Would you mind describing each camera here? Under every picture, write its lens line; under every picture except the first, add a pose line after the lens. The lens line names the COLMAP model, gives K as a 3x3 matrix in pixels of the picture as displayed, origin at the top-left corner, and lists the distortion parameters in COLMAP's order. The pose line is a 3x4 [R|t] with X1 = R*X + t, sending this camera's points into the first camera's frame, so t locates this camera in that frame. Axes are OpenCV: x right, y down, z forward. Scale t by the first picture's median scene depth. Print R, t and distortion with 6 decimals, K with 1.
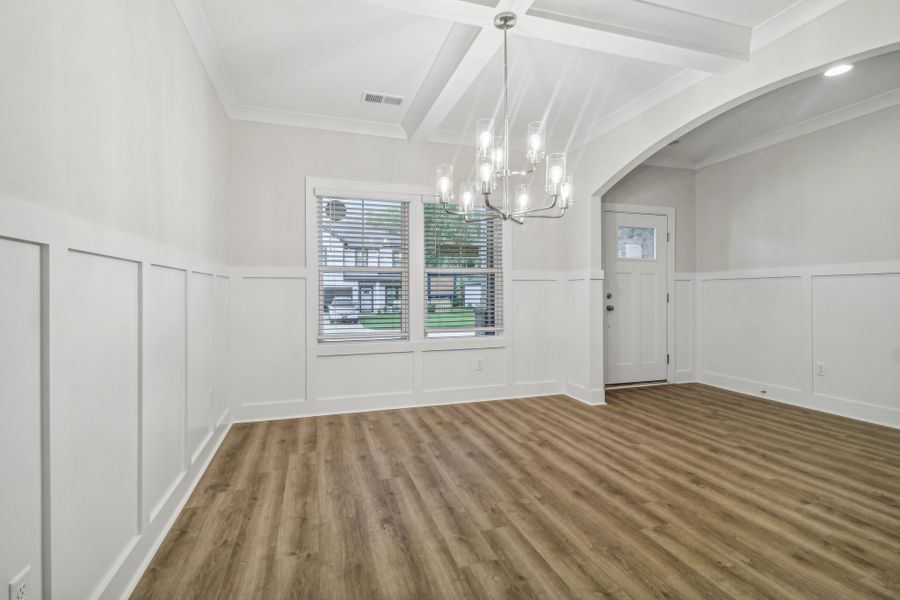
lens RADIAL K [[419.8, 0, 450.0], [0, 419.8, 300.0], [0, 0, 1]] dist [0.019955, -0.000549]
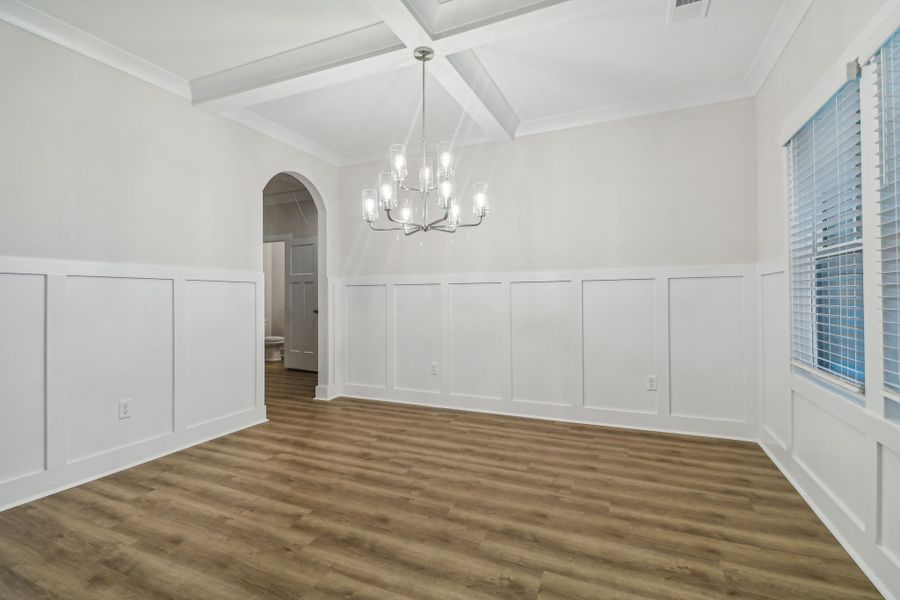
lens RADIAL K [[419.8, 0, 450.0], [0, 419.8, 300.0], [0, 0, 1]] dist [0.019955, -0.000549]
pose [[-0.665266, 0.013642, -0.746482, 0.820594], [-0.001649, 0.999804, 0.019741, -0.031682], [0.746605, 0.014364, -0.665113, 1.590649]]
